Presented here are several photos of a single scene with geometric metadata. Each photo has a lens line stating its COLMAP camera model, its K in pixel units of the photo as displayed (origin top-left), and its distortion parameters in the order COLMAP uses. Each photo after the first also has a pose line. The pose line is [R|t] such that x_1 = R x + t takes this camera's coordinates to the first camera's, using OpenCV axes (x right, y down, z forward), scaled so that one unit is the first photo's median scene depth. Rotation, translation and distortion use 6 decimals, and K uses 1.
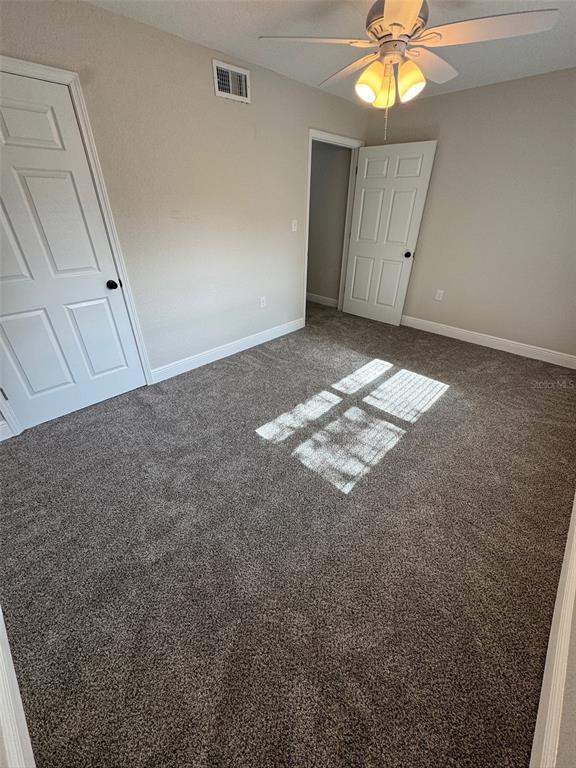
lens RADIAL K [[307.3, 0, 288.7], [0, 307.3, 384.4], [0, 0, 1]] dist [-0.001724, -0.000022]
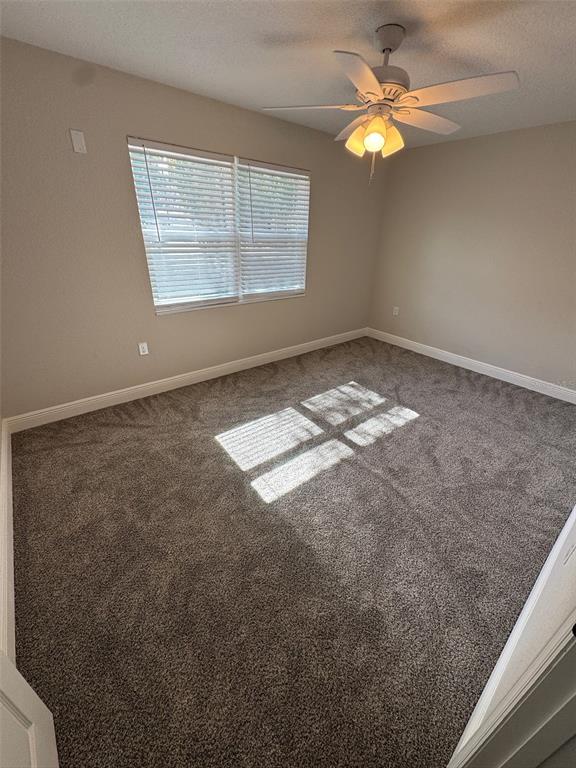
lens RADIAL K [[307.3, 0, 289.2], [0, 307.3, 385.4], [0, 0, 1]] dist [-0.001724, -0.000022]
pose [[-0.990982, -0.094398, 0.095099, 0.306587], [0.029379, 0.539377, 0.841552, -0.975613], [-0.130735, 0.836757, -0.531740, 1.614959]]
